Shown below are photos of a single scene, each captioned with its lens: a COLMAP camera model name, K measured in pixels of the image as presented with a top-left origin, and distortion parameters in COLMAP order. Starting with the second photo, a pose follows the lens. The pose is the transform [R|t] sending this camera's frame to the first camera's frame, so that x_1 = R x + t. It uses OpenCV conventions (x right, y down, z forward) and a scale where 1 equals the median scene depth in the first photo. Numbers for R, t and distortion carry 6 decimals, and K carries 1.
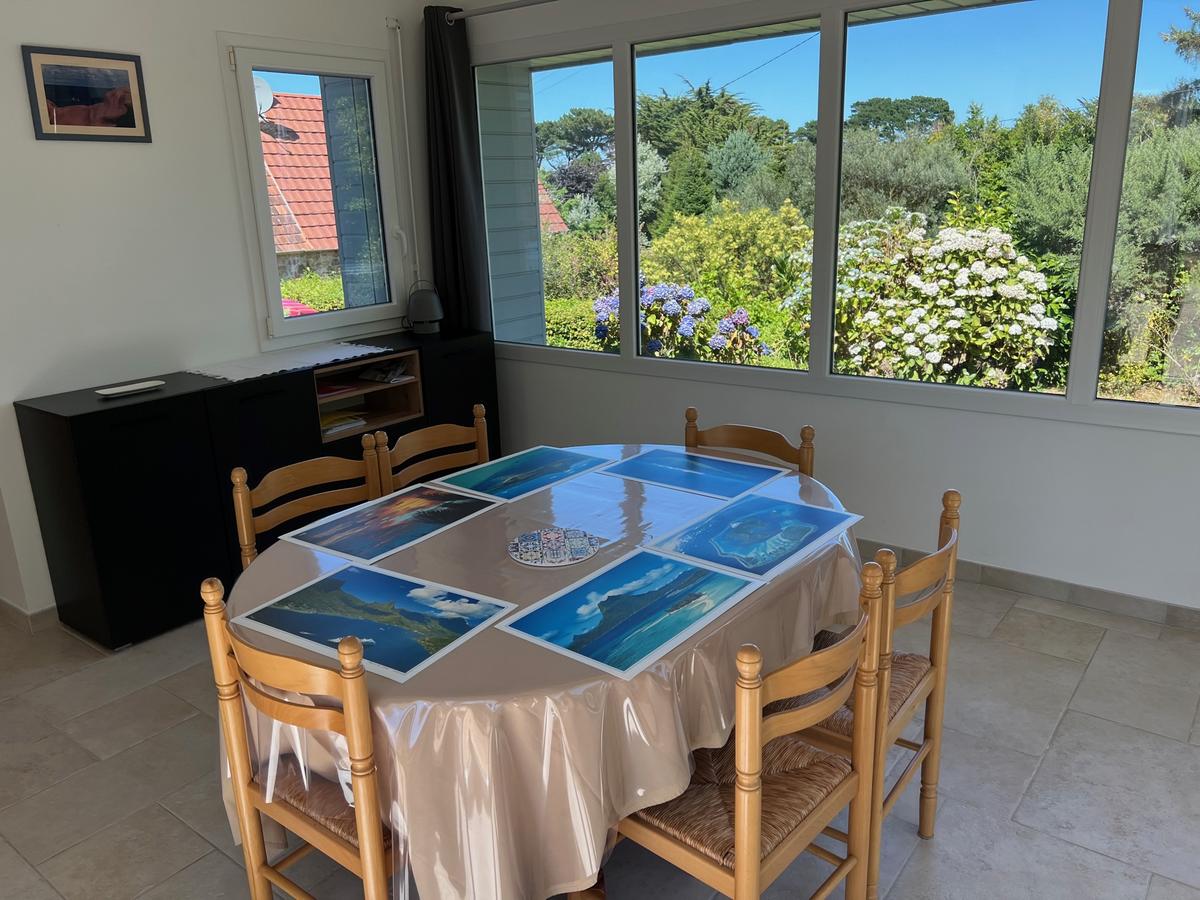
lens RADIAL K [[914.8, 0, 584.7], [0, 914.8, 447.1], [0, 0, 1]] dist [0.081508, -0.088074]
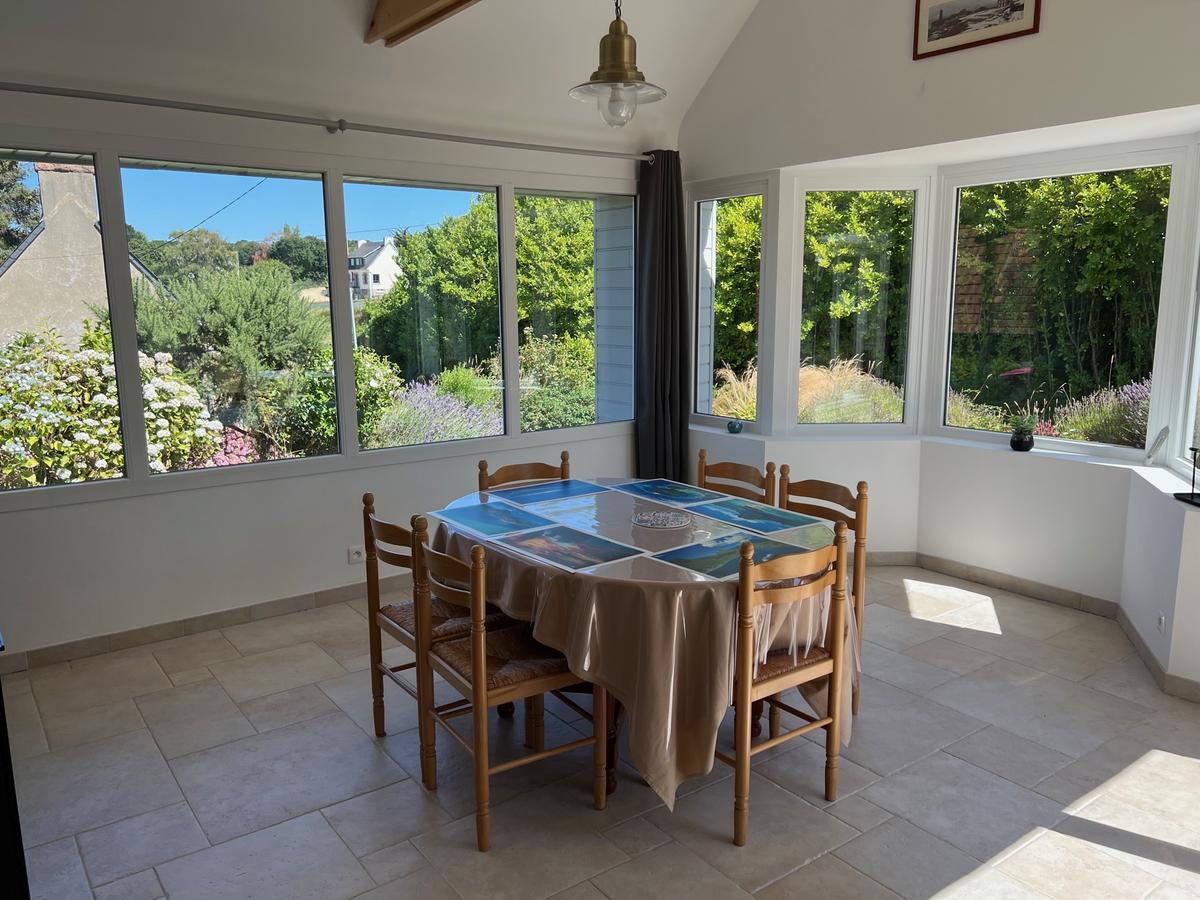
lens RADIAL K [[899.9, 0, 600.0], [0, 899.9, 450.0], [0, 0, 1]] dist [0.049069, -0.058393]
pose [[0.258611, -0.127995, 0.957464, -1.447229], [0.262946, 0.963082, 0.057724, -0.115658], [-0.929505, 0.236834, 0.282720, 0.607770]]
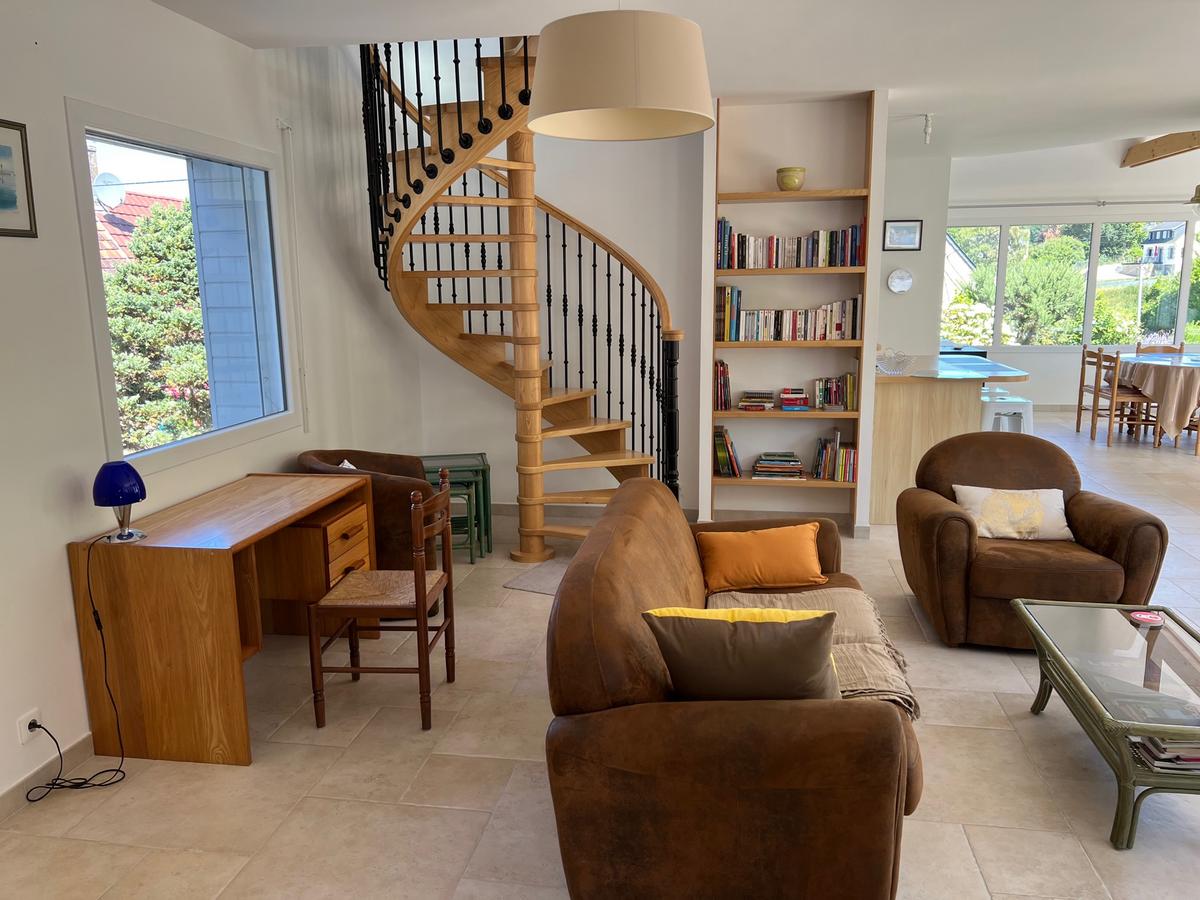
lens RADIAL K [[893.6, 0, 592.9], [0, 893.6, 453.5], [0, 0, 1]] dist [0.150449, -0.198702]
pose [[0.875389, -0.062231, 0.479396, -4.278319], [0.111476, 0.990939, -0.074923, 0.509815], [-0.470390, 0.119028, 0.874394, -1.233152]]
